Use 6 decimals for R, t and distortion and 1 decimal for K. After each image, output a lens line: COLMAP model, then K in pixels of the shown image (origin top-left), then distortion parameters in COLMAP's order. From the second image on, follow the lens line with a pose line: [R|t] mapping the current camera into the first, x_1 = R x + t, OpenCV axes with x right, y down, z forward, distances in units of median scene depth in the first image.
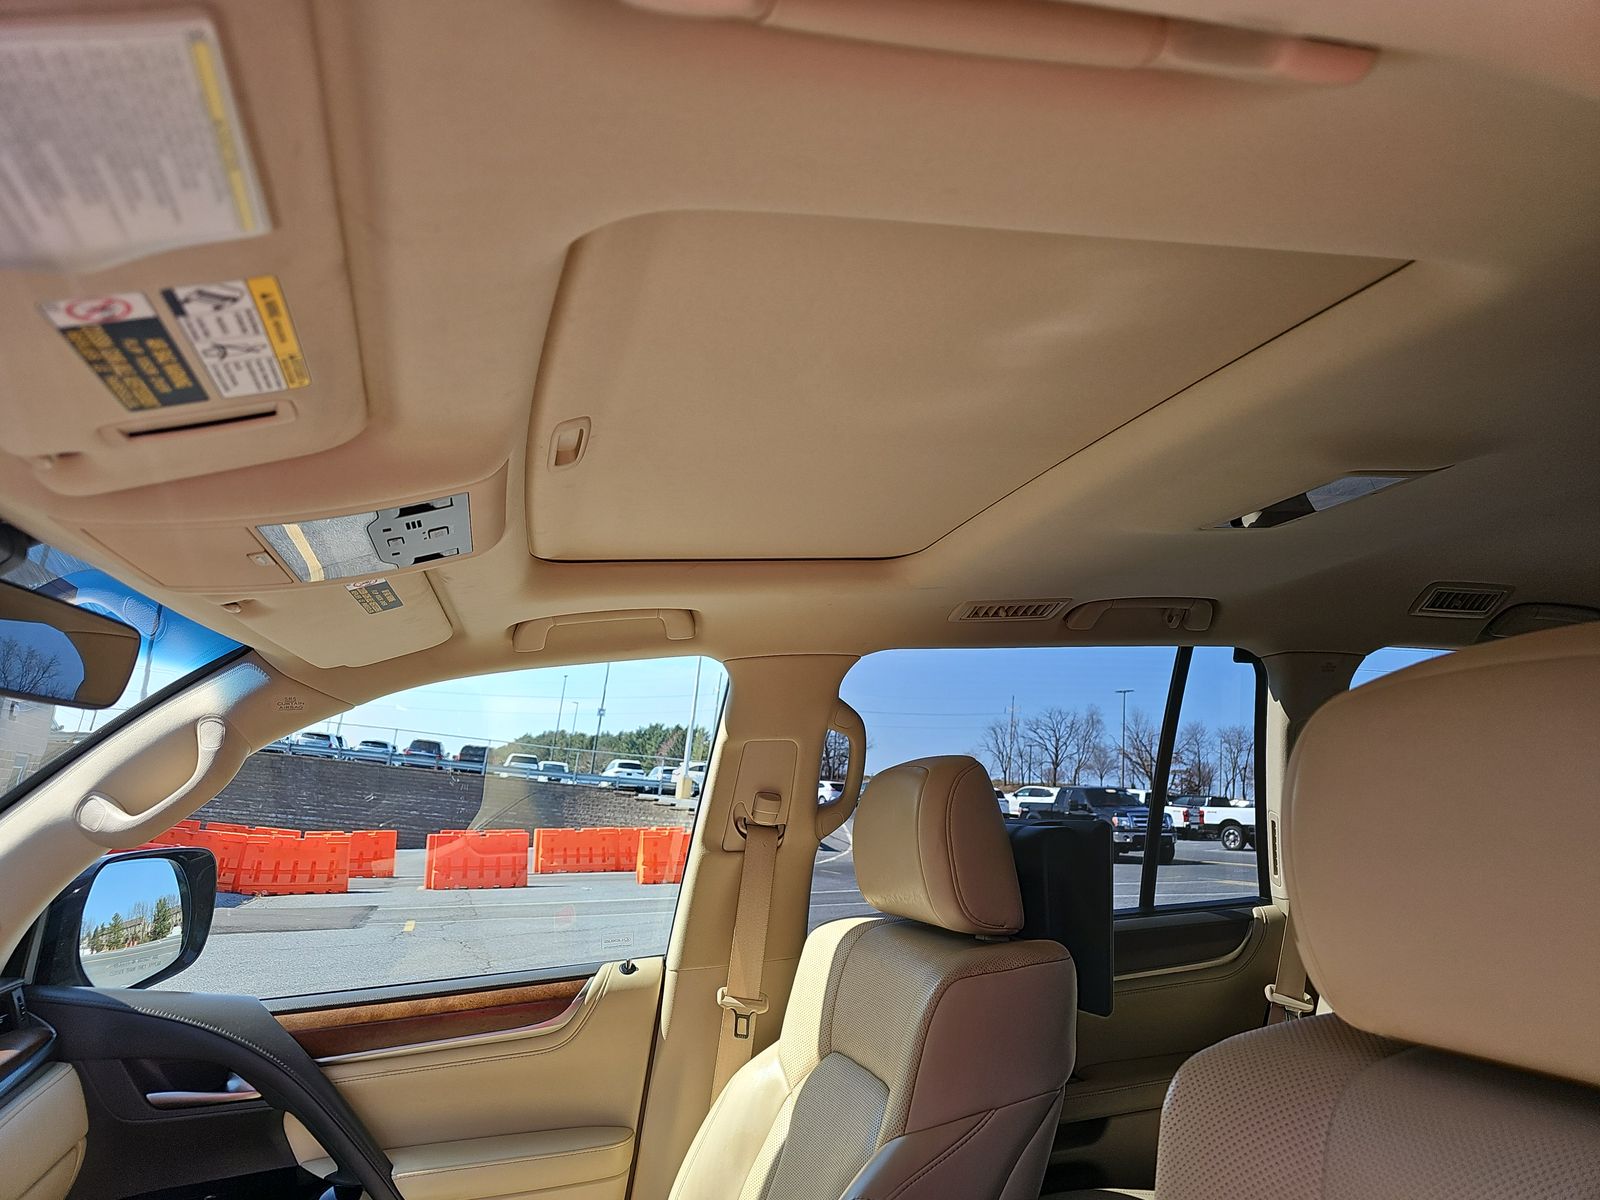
lens RADIAL K [[1064.3, 0, 800.0], [0, 1064.3, 600.0], [0, 0, 1]] dist [0.028725, -0.003981]
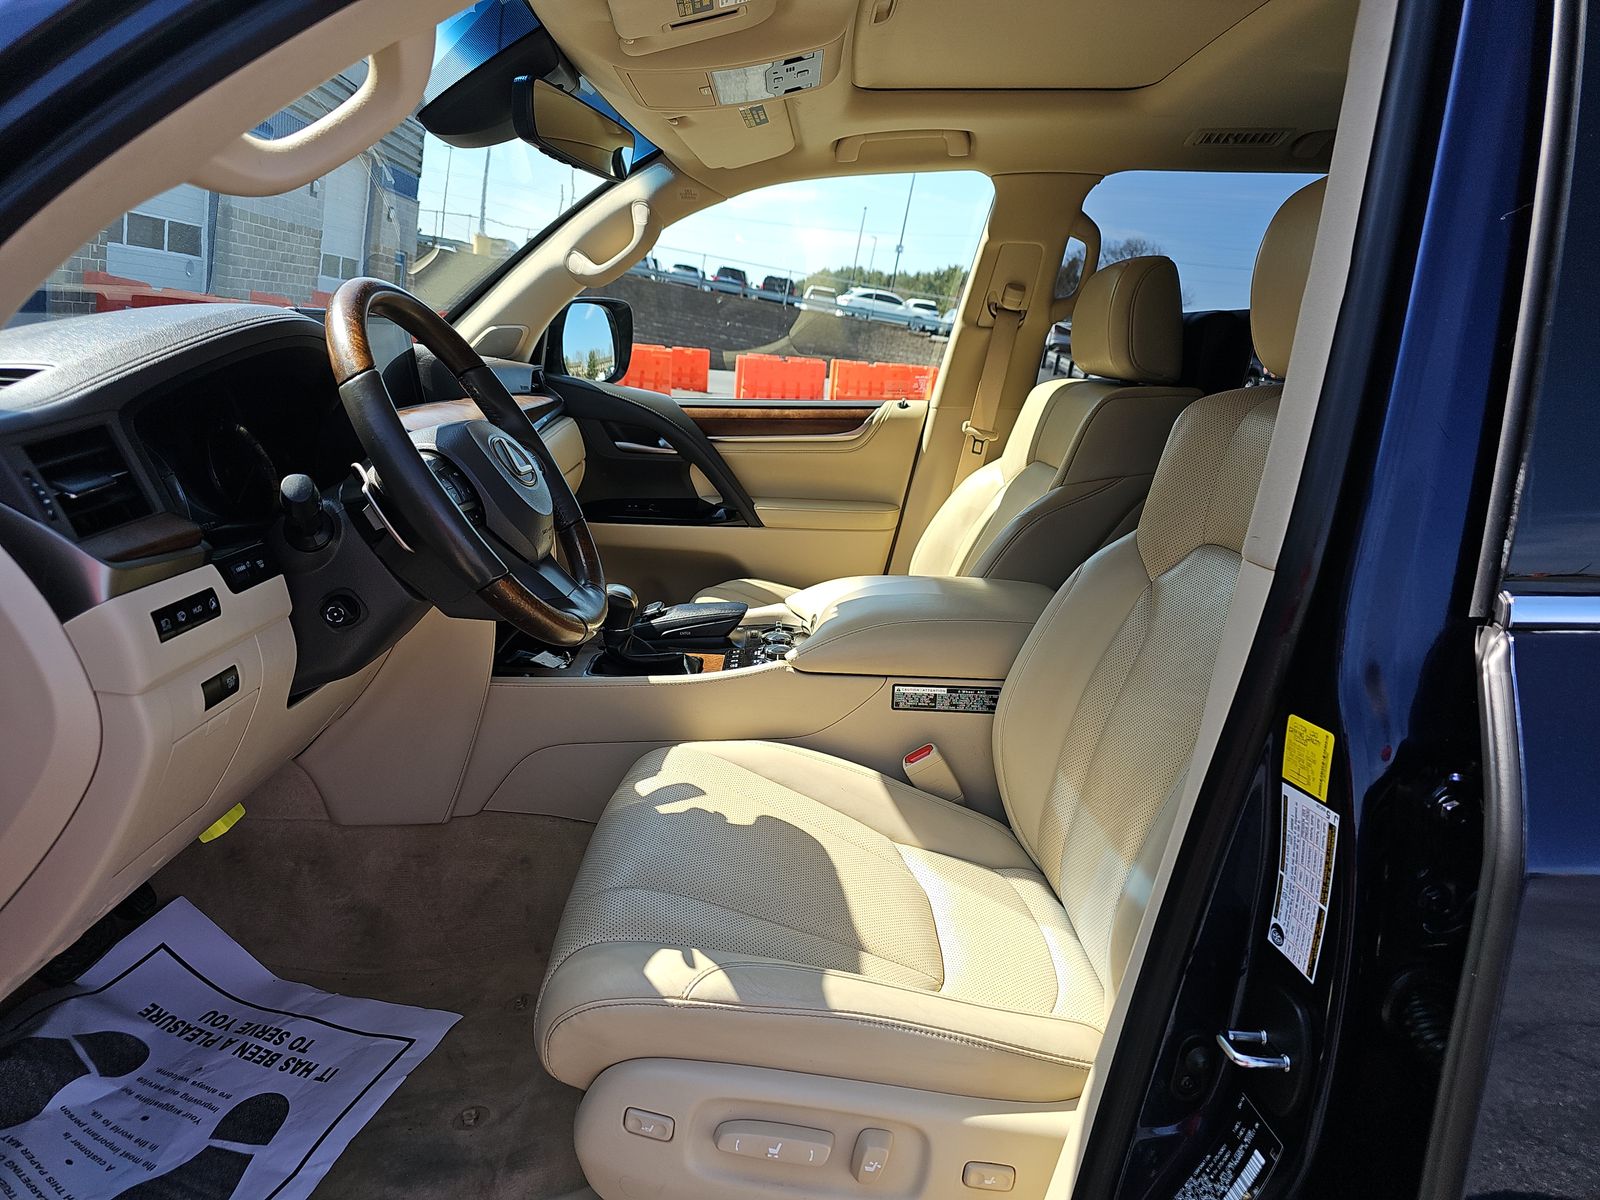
lens RADIAL K [[1064.3, 0, 800.0], [0, 1064.3, 600.0], [0, 0, 1]] dist [0.028725, -0.003981]
pose [[0.961847, 0.131944, -0.239669, 0.085812], [-0.023009, 0.911930, 0.409699, -0.000023], [0.272619, -0.388553, 0.880173, -0.412026]]
